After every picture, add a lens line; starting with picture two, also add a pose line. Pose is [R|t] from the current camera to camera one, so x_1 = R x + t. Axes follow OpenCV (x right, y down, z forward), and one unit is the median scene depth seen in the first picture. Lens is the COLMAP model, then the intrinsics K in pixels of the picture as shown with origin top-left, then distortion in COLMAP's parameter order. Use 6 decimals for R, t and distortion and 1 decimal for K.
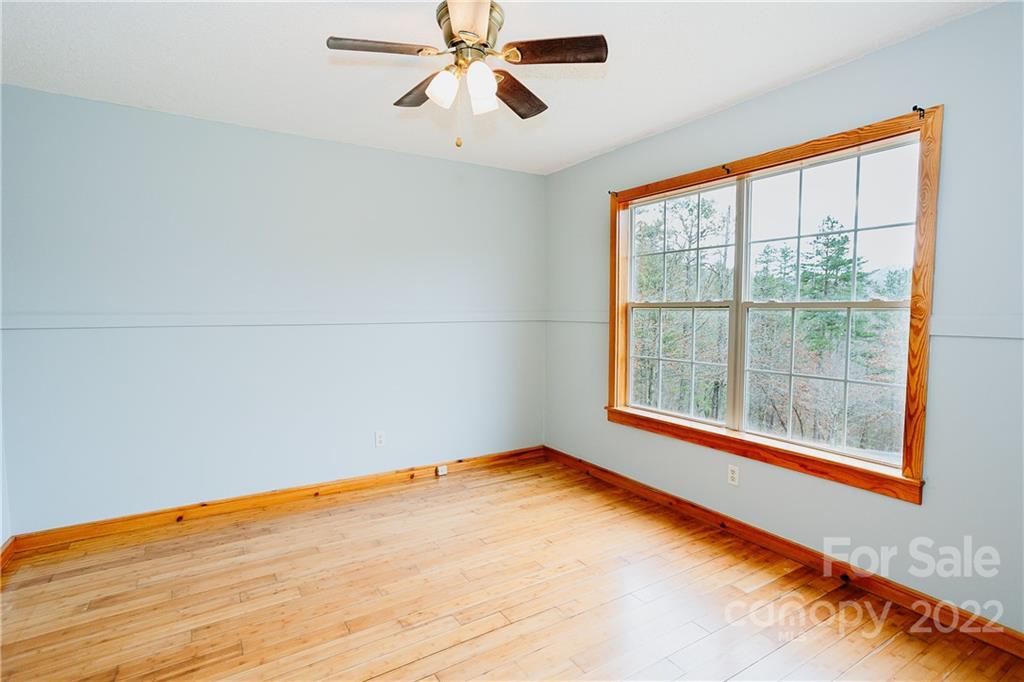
lens RADIAL K [[524.0, 0, 517.1], [0, 524.0, 339.4], [0, 0, 1]] dist [-0.058335, 0.044634]
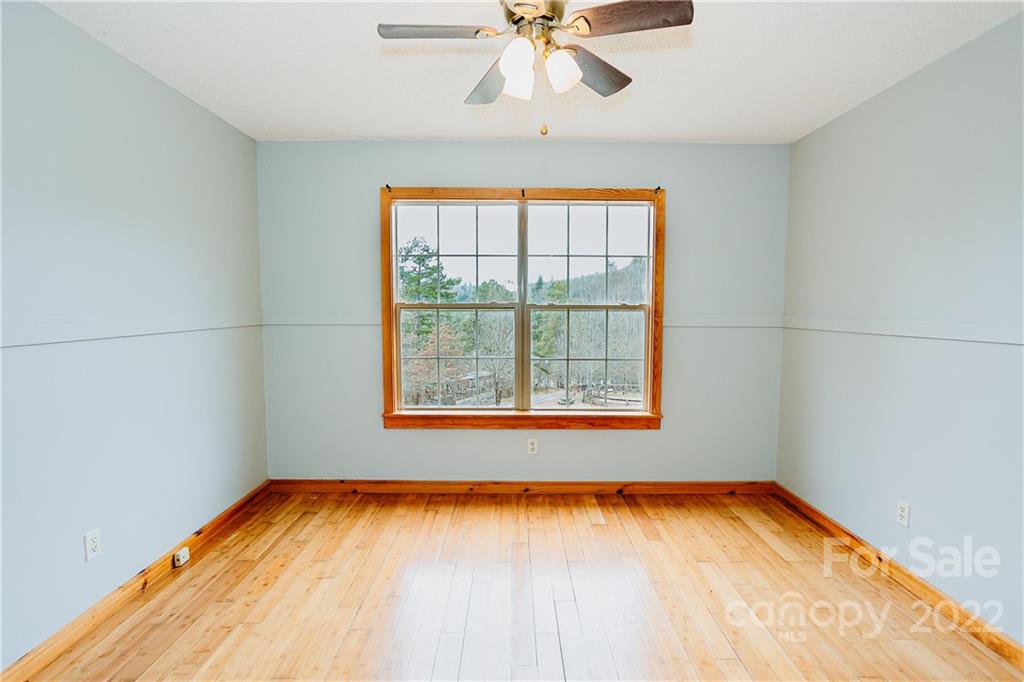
lens RADIAL K [[503.1, 0, 512.5], [0, 503.1, 342.4], [0, 0, 1]] dist [-0.053793, 0.038633]
pose [[0.509747, -0.055944, 0.858504, -0.509481], [0.046735, 0.998211, 0.037299, -0.023899], [-0.859054, 0.021109, 0.511449, 0.361296]]
